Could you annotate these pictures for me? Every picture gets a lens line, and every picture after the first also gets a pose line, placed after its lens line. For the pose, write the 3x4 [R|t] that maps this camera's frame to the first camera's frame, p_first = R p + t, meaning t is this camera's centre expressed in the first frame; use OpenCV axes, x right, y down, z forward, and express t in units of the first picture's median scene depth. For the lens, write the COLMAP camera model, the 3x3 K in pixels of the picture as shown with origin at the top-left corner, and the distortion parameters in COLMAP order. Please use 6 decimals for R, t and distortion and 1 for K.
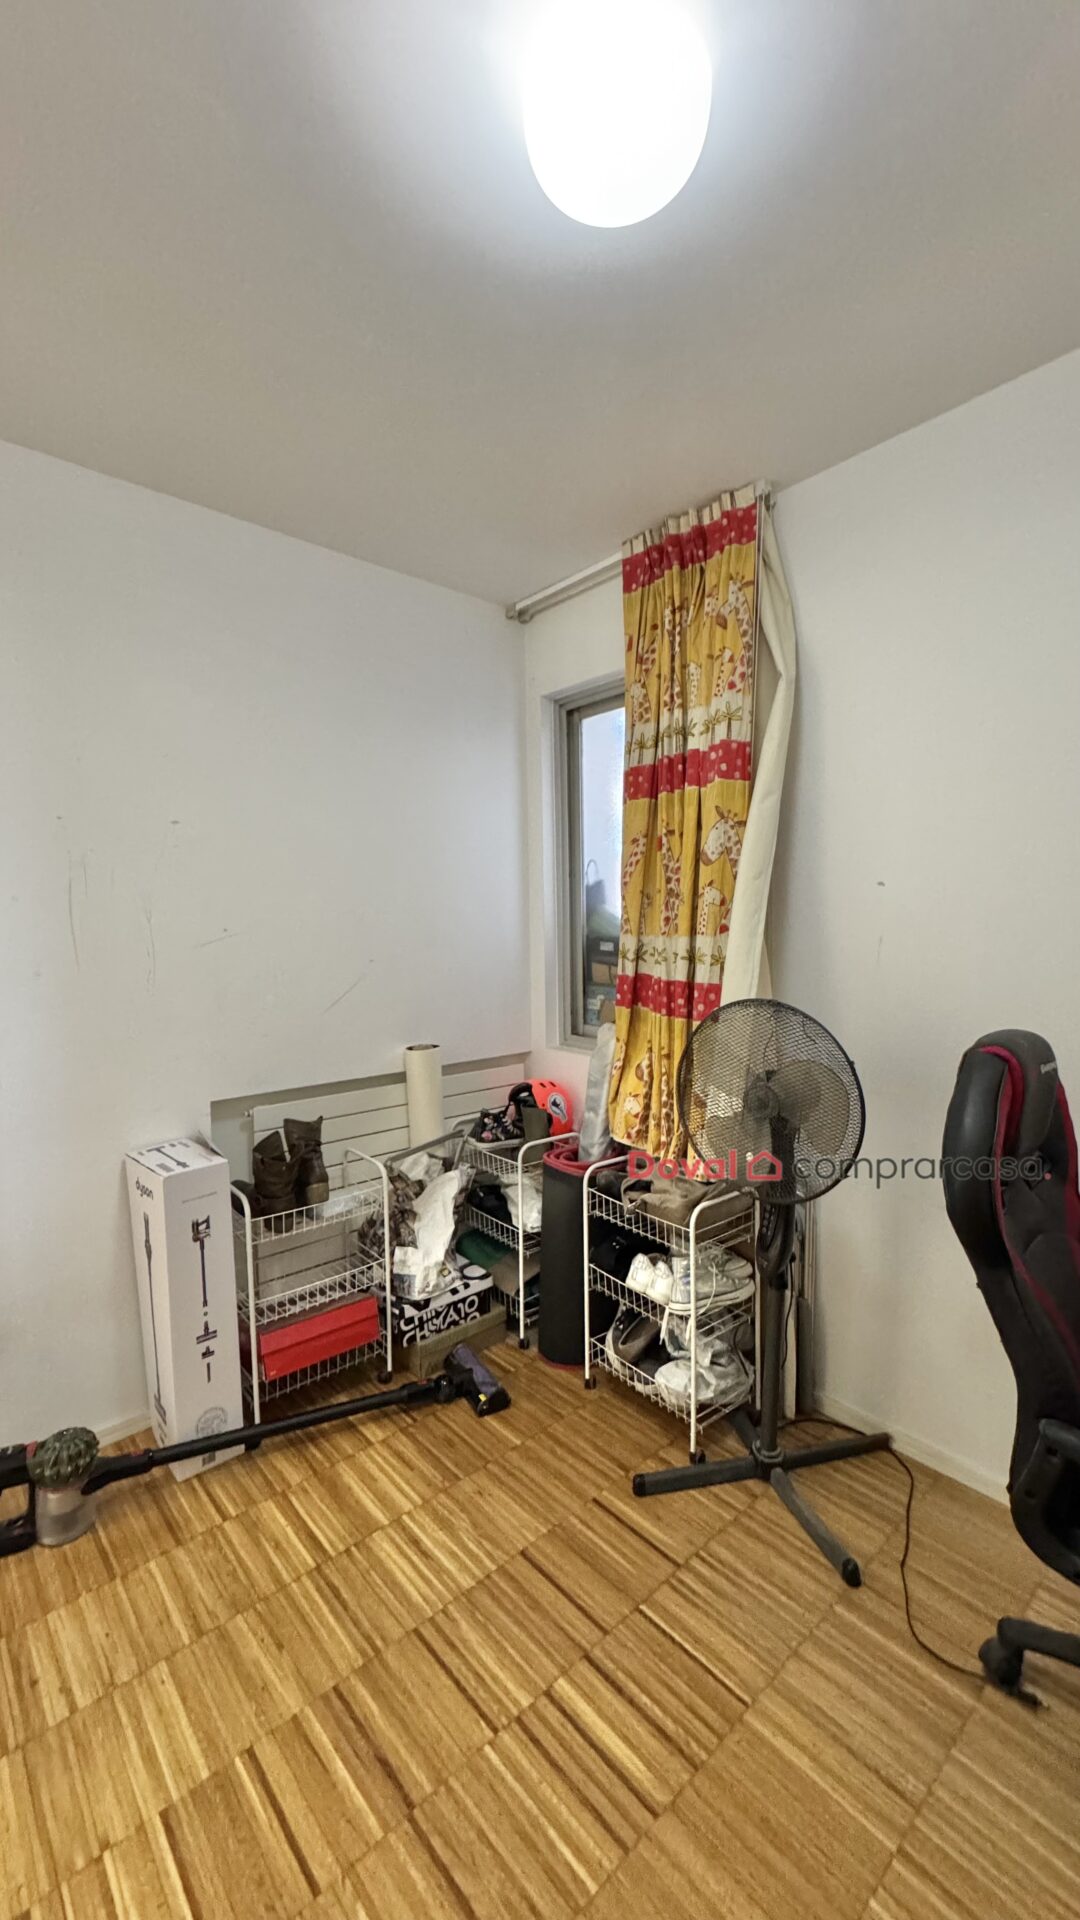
lens RADIAL K [[766.1, 0, 533.4], [0, 766.1, 959.3], [0, 0, 1]] dist [-0.000412, -0.000194]
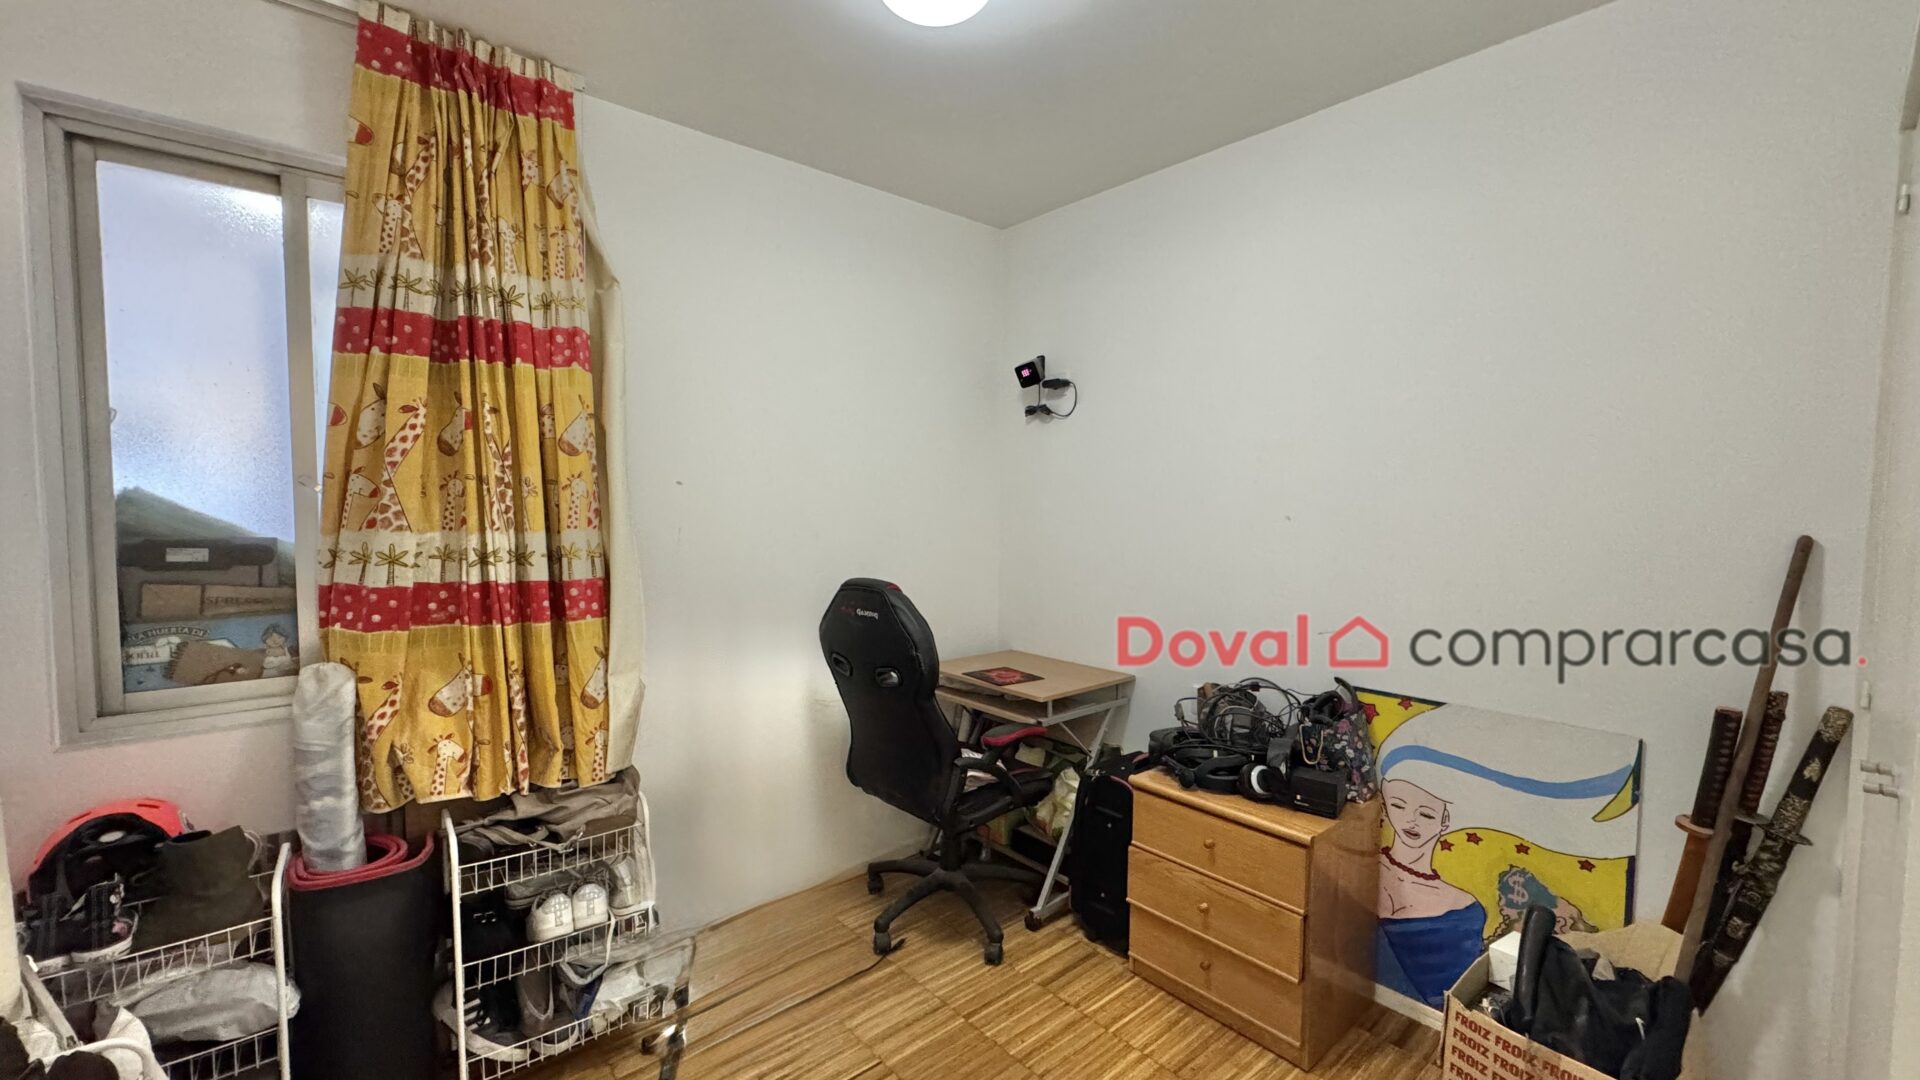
lens RADIAL K [[766.1, 0, 959.7], [0, 766.1, 541.7], [0, 0, 1]] dist [-0.000412, -0.000194]
pose [[-0.002684, -0.040655, 0.999170, -0.689343], [0.048589, 0.997988, 0.040737, -0.029786], [-0.998815, 0.048658, -0.000703, 0.500461]]
